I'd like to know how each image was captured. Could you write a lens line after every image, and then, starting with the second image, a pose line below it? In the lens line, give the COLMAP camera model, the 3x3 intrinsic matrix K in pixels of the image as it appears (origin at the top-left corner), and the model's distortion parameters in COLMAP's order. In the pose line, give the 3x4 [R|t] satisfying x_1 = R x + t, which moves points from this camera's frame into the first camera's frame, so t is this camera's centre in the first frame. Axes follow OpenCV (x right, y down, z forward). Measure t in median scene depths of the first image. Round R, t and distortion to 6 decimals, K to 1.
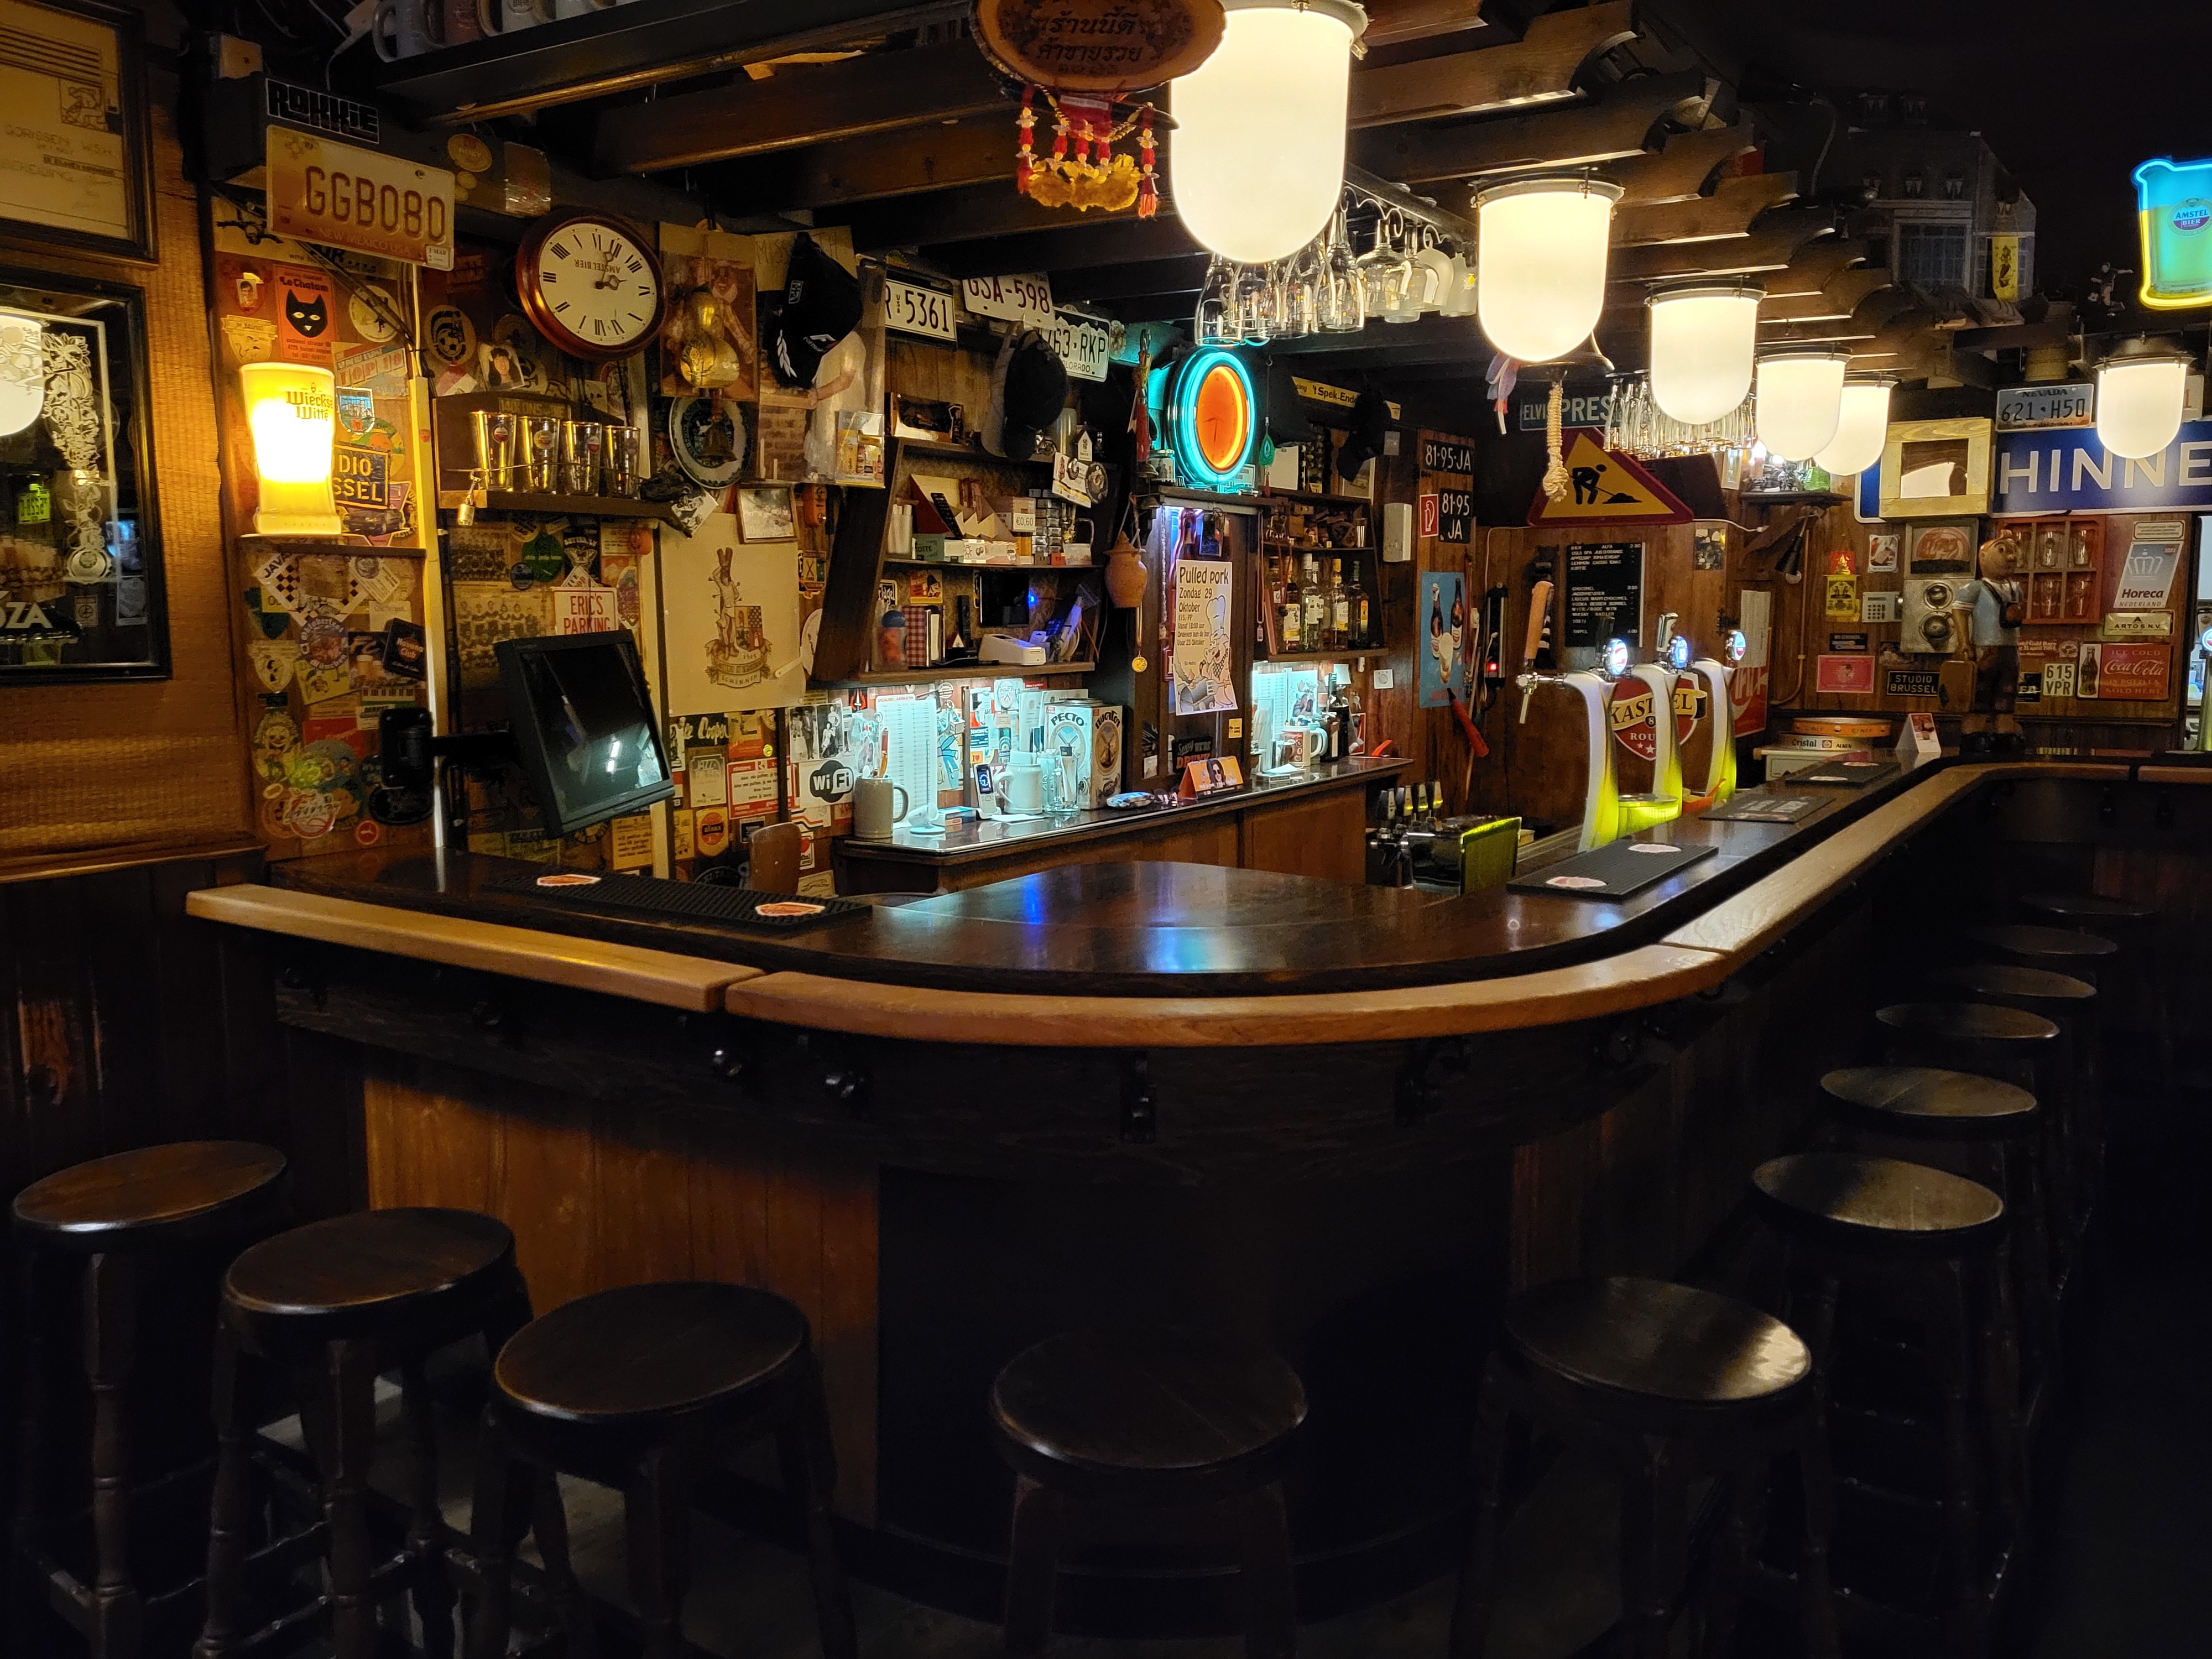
lens RADIAL K [[1727.7, 0, 1104.9], [0, 1727.7, 773.9], [0, 0, 1]] dist [0.061226, -0.053984]
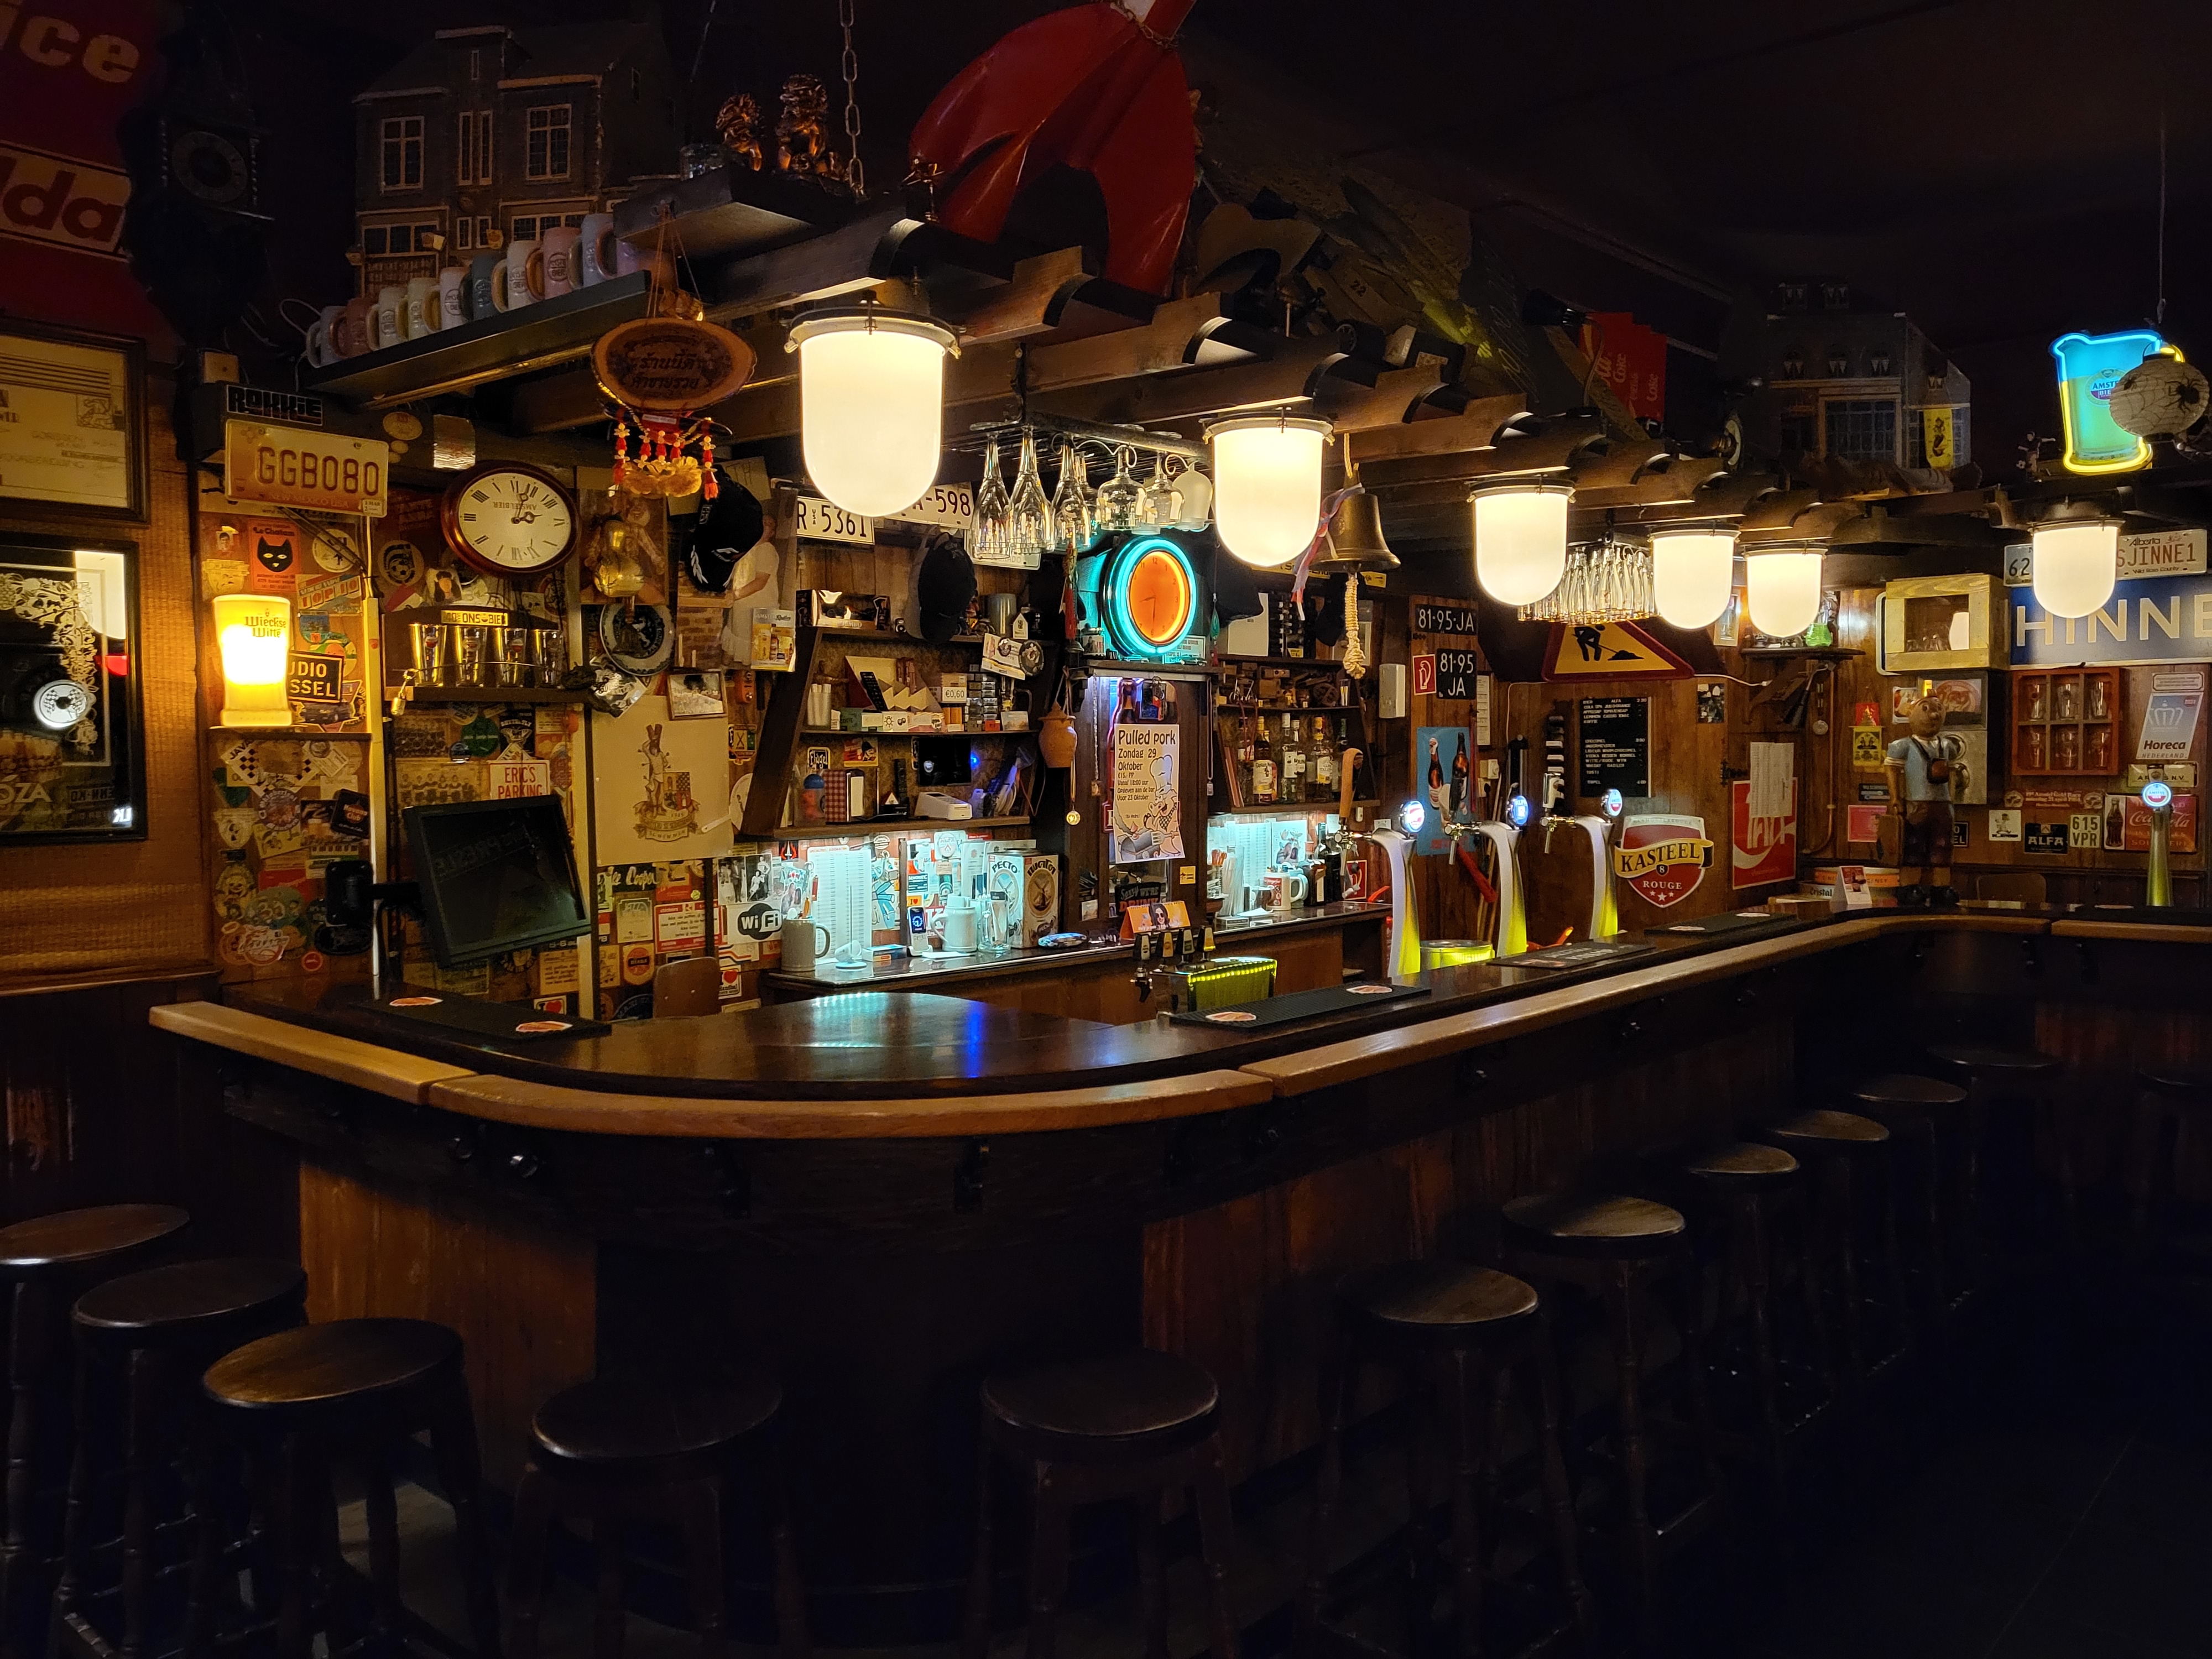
lens RADIAL K [[1727.7, 0, 1104.9], [0, 1727.7, 773.9], [0, 0, 1]] dist [0.061226, -0.053984]
pose [[0.987954, -0.002914, -0.154720, 0.262707], [-0.009265, 0.996915, -0.077937, -0.006217], [0.154470, 0.078432, 0.984879, -0.119183]]
